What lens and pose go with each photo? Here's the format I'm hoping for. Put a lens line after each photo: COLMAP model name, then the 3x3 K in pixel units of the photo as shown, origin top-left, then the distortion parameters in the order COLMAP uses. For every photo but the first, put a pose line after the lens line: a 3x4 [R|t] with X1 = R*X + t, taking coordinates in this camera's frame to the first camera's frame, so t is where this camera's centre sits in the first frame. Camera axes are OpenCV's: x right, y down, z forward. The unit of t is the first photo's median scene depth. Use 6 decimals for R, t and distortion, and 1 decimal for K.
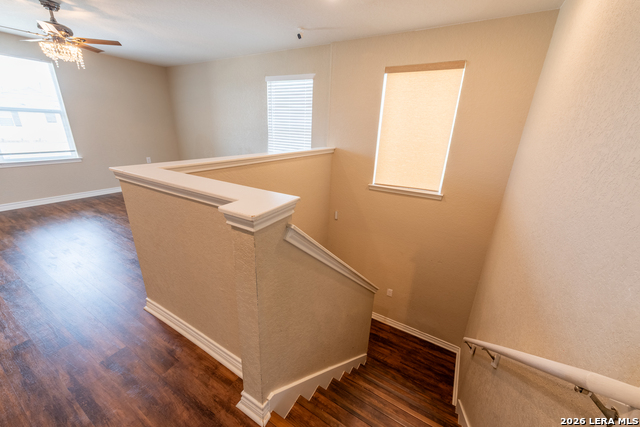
lens RADIAL K [[251.5, 0, 314.1], [0, 251.5, 214.5], [0, 0, 1]] dist [0.002317, -0.000134]
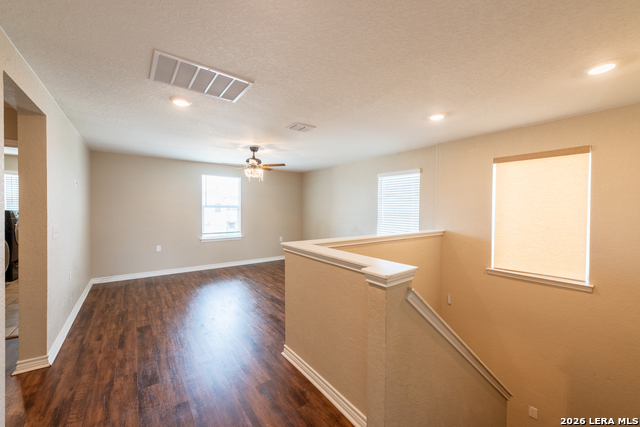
lens RADIAL K [[251.5, 0, 314.1], [0, 251.5, 214.5], [0, 0, 1]] dist [0.002317, -0.000134]
pose [[0.923855, -0.019094, -0.382266, -0.025286], [-0.102546, 0.949892, -0.295278, 0.054947], [0.368749, 0.311994, 0.875605, -0.210138]]
